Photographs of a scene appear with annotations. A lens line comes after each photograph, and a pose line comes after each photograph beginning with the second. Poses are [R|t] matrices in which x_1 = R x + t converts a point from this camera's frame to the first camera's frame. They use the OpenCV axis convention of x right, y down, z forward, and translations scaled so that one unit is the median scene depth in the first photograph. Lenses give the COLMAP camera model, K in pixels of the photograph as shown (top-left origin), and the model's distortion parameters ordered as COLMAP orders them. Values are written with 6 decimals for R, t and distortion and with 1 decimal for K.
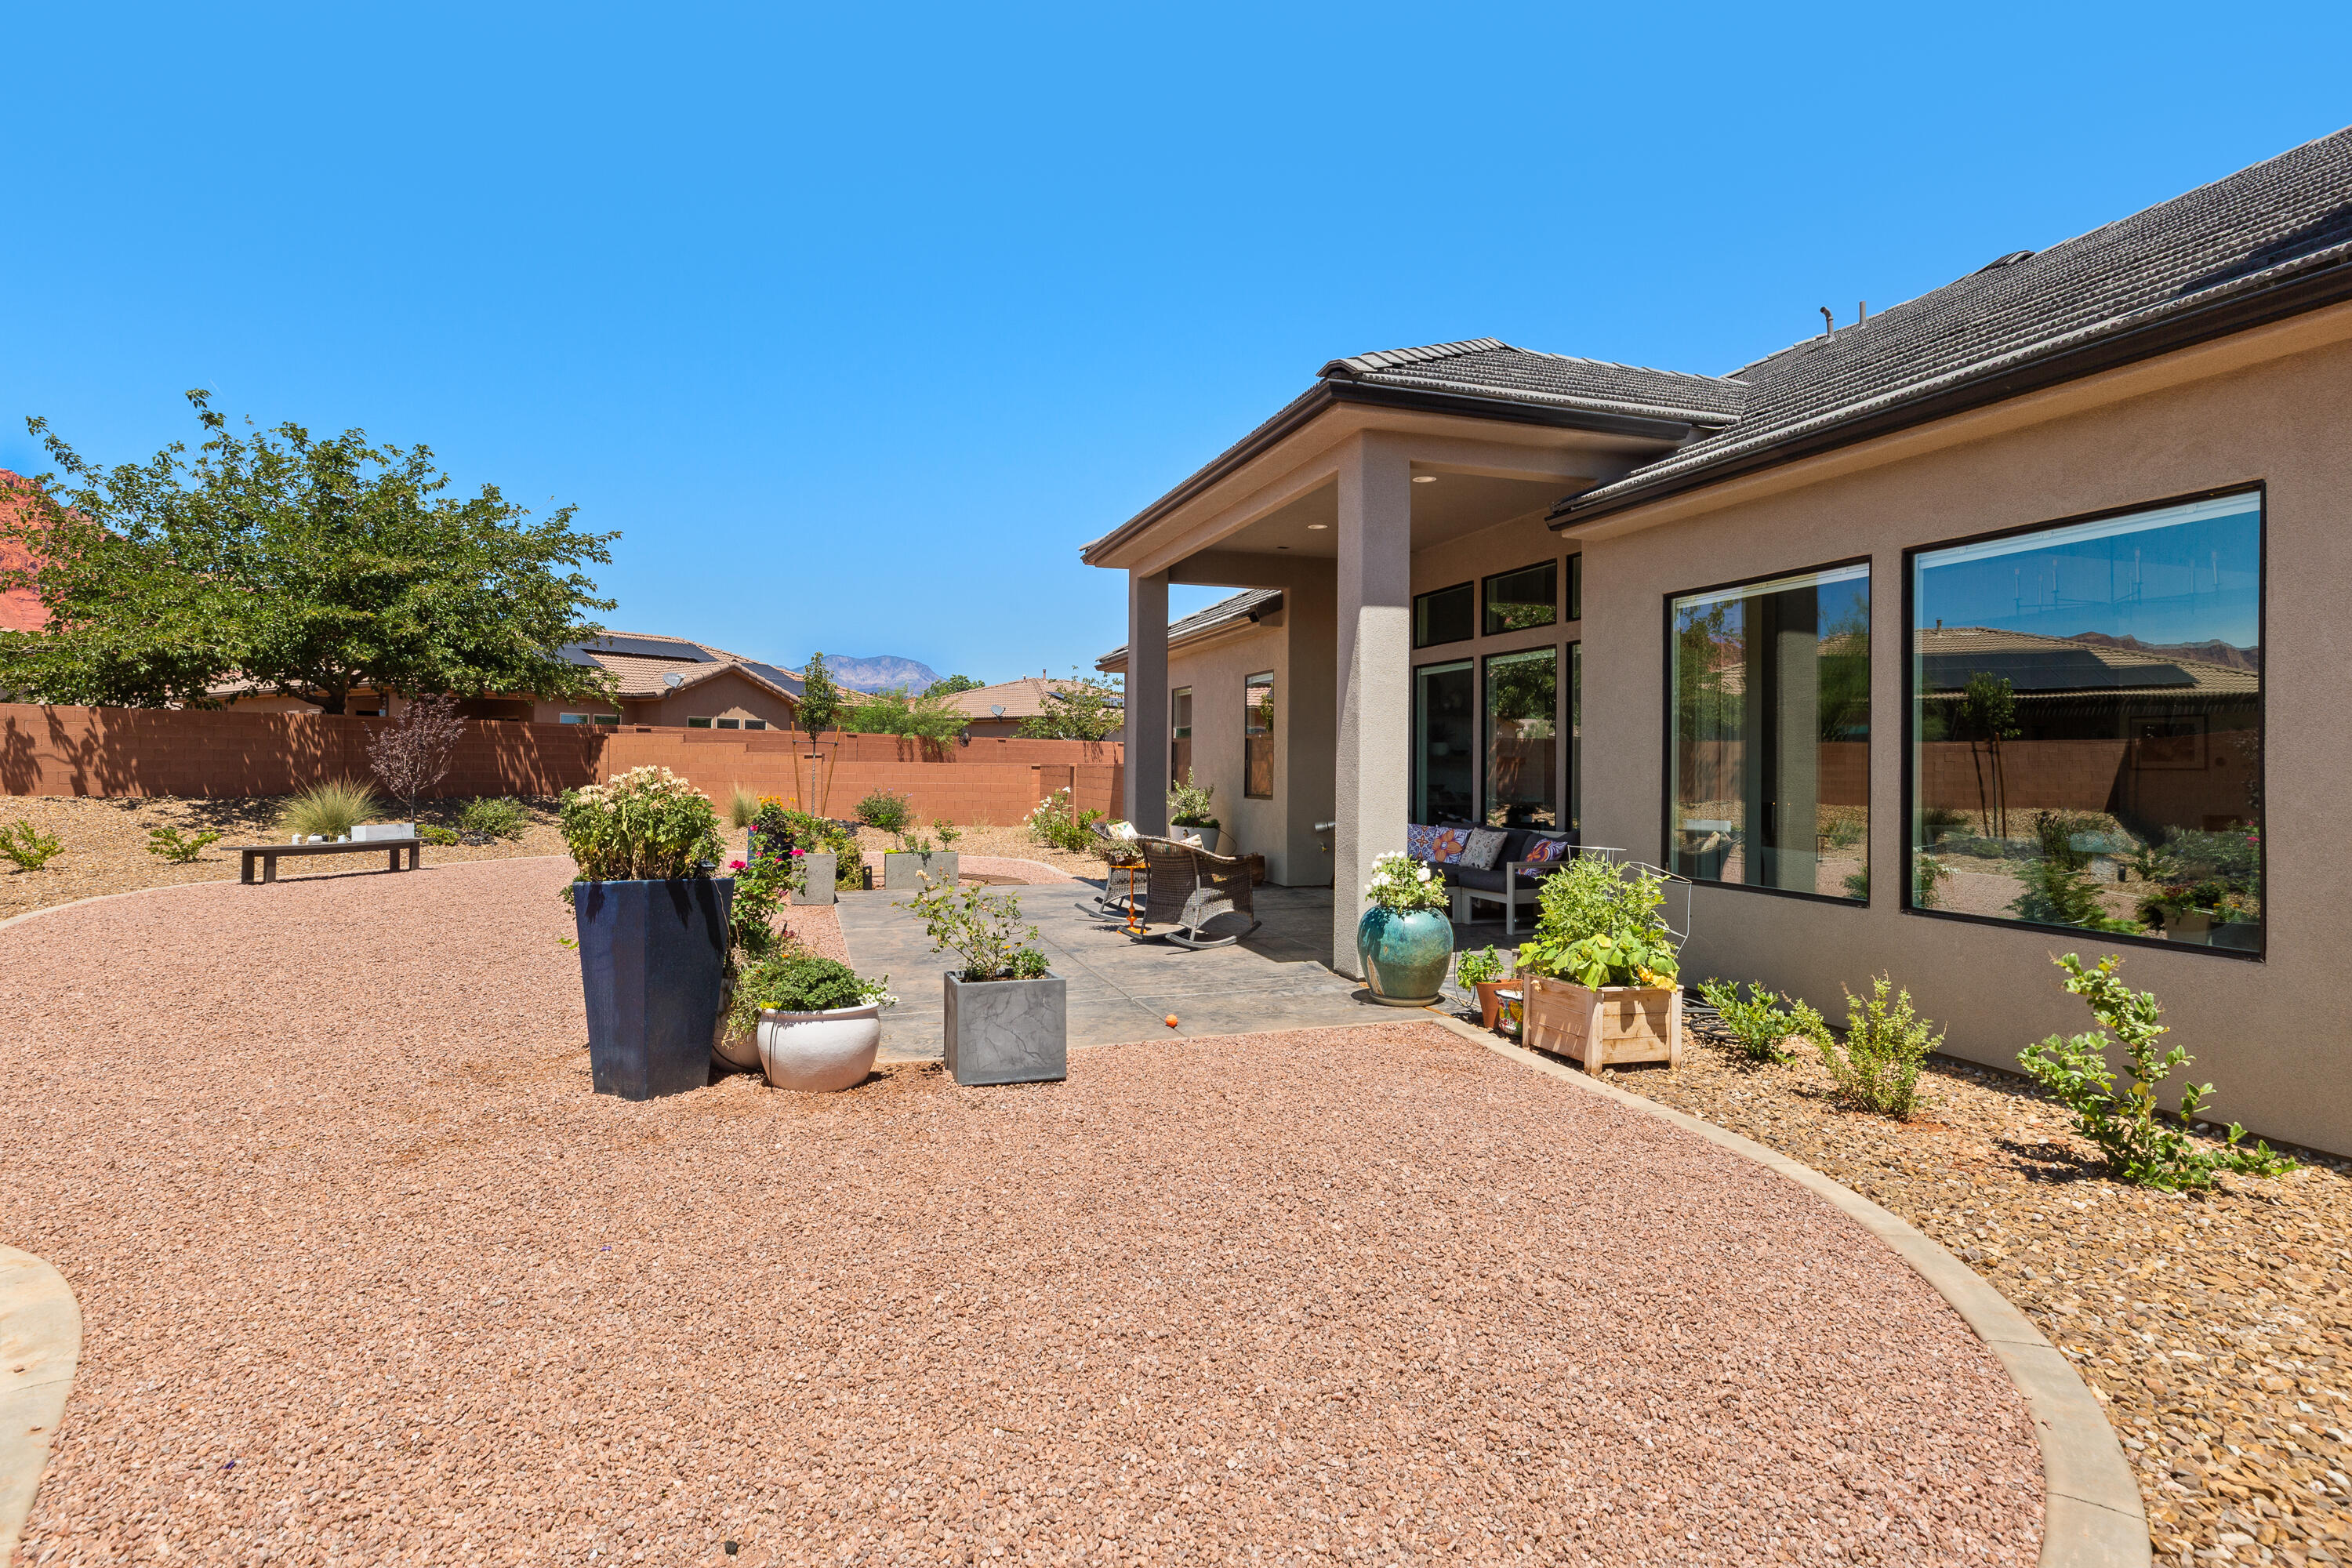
lens RADIAL K [[1160.4, 0, 1183.9], [0, 1160.4, 770.0], [0, 0, 1]] dist [-0.001033, 0.000203]
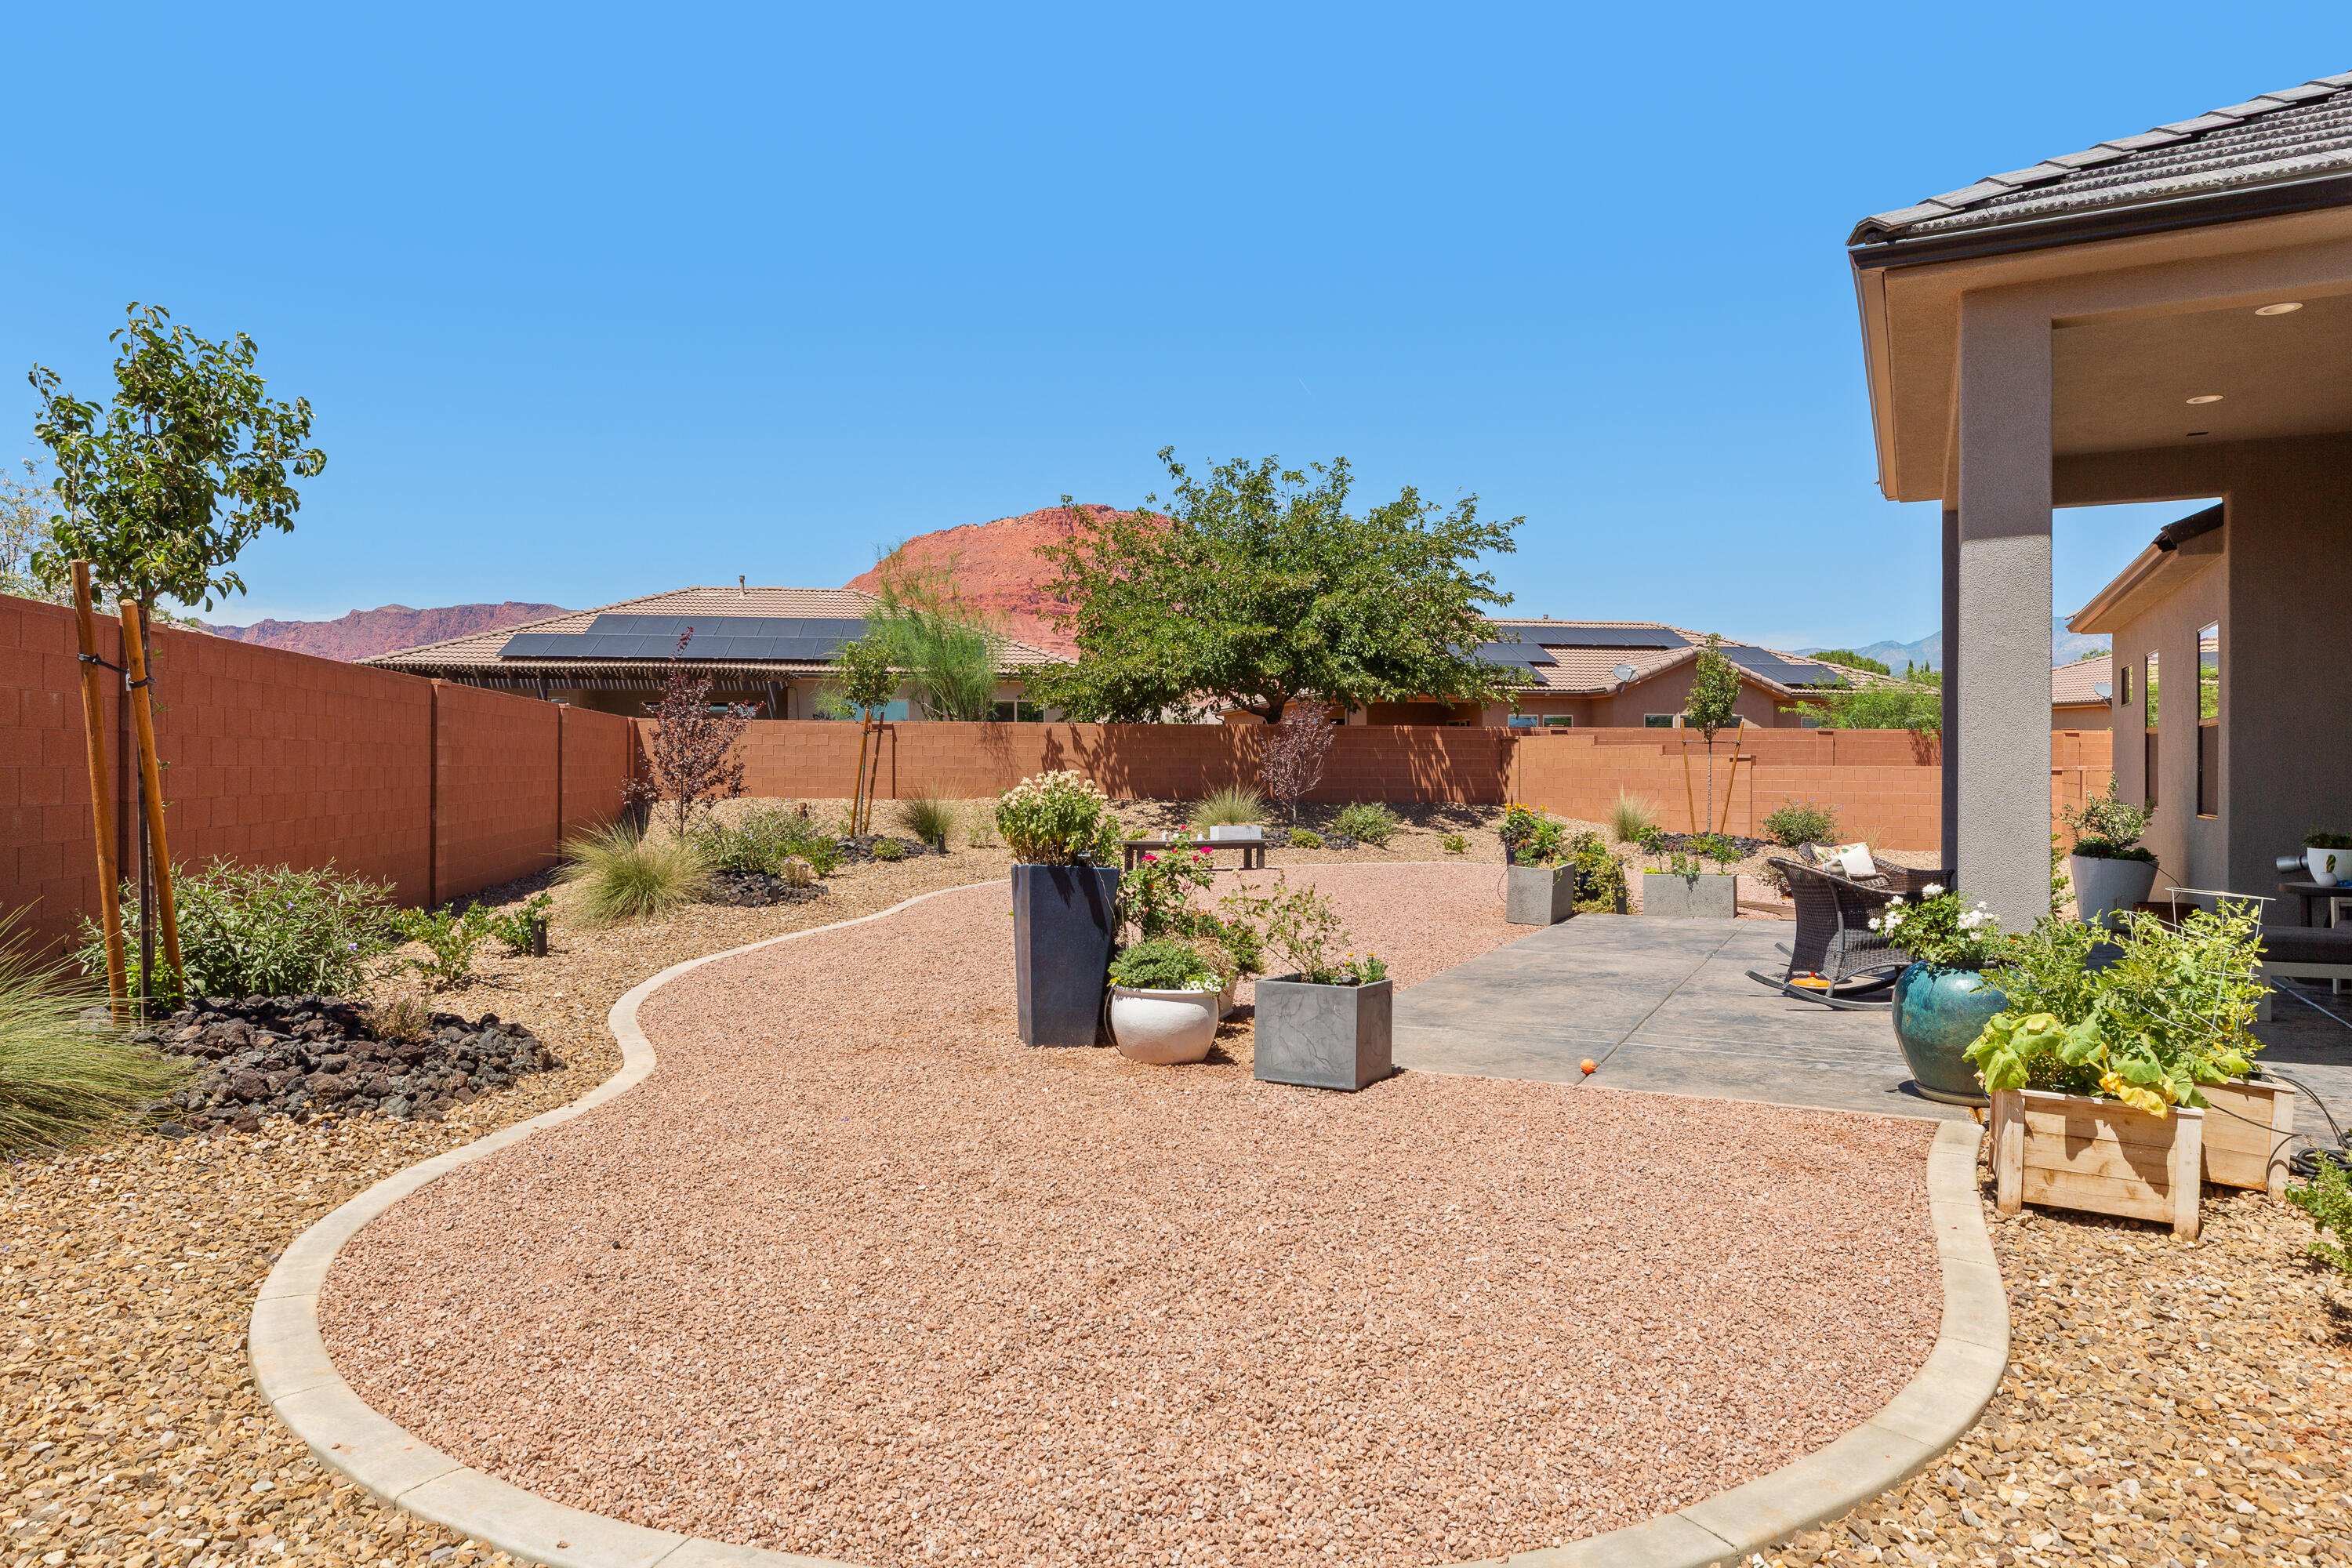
lens RADIAL K [[1424.6, 0, 1176.1], [0, 1424.6, 785.2], [0, 0, 1]] dist [-0.001645, -0.000613]
pose [[0.701944, 0.004038, -0.712221, 0.169563], [0.000086, 0.999983, 0.005754, 0.001139], [0.712232, -0.004100, 0.701932, 0.016709]]
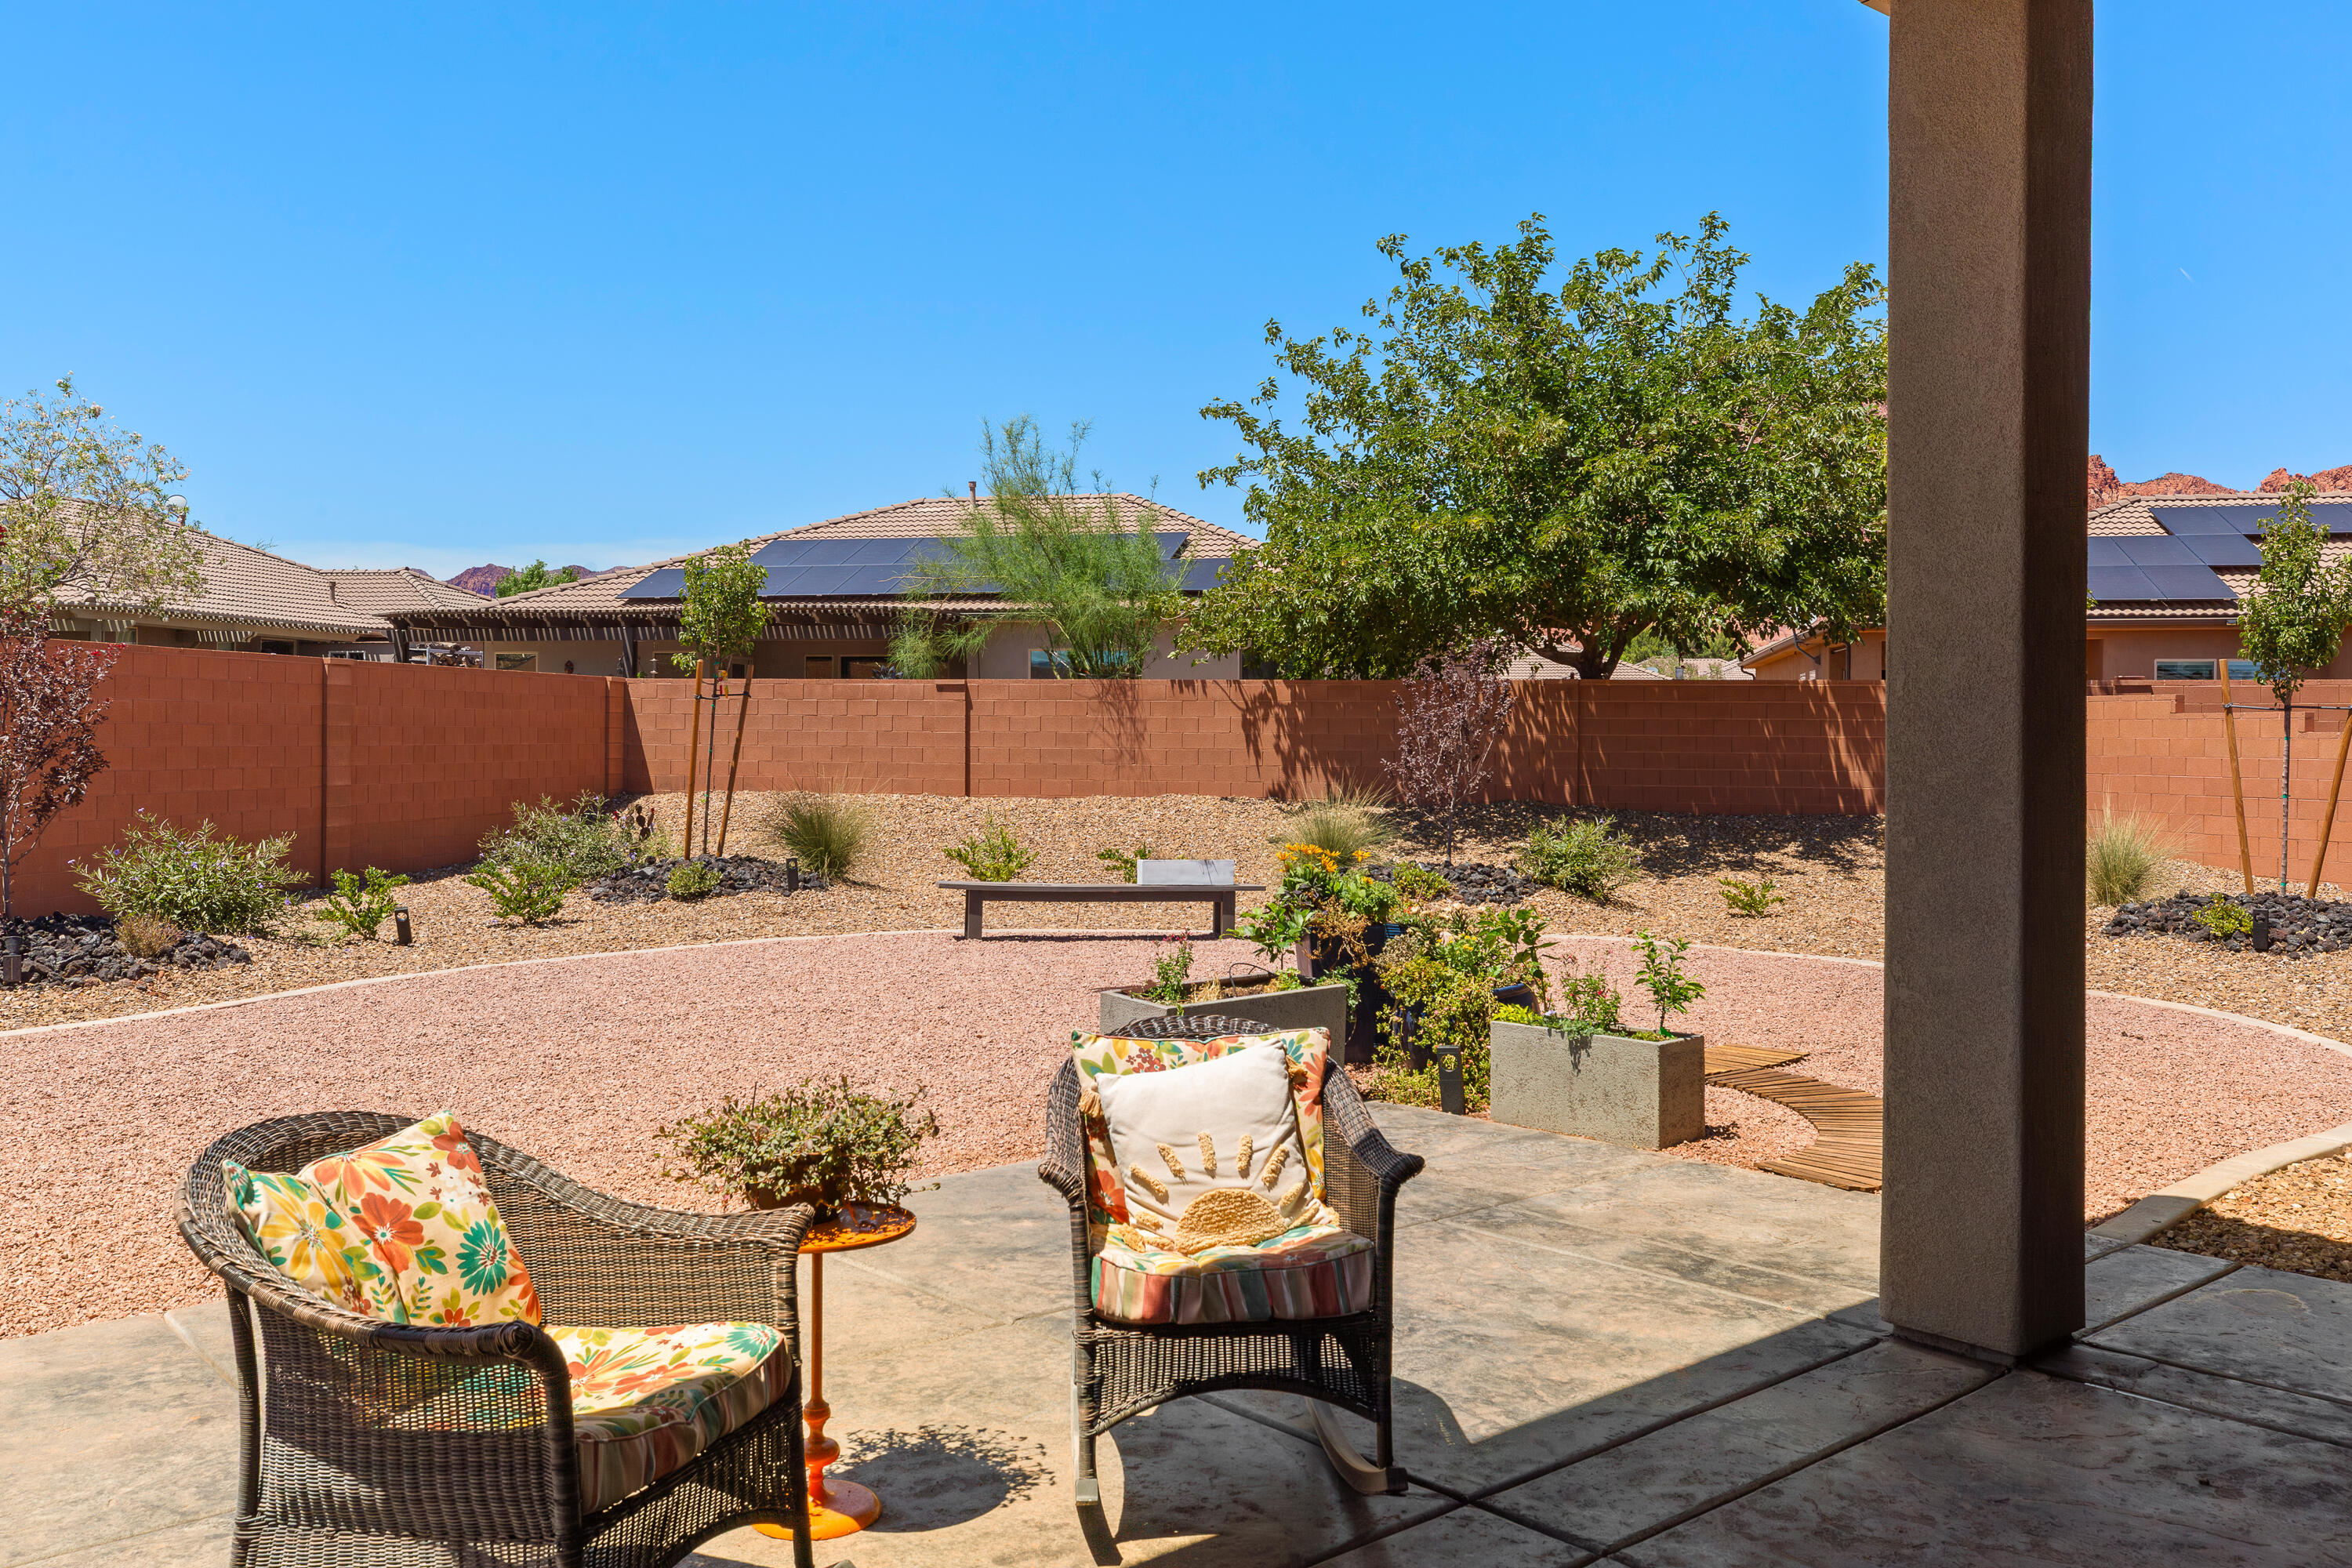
lens RADIAL K [[1867.4, 0, 1174.9], [0, 1867.4, 767.3], [0, 0, 1]] dist [0.010388, 0.001006]
pose [[0.358438, 0.013062, -0.933462, 0.183829], [-0.005744, 0.999914, 0.011786, -0.011412], [0.933536, 0.001138, 0.358482, 0.499863]]
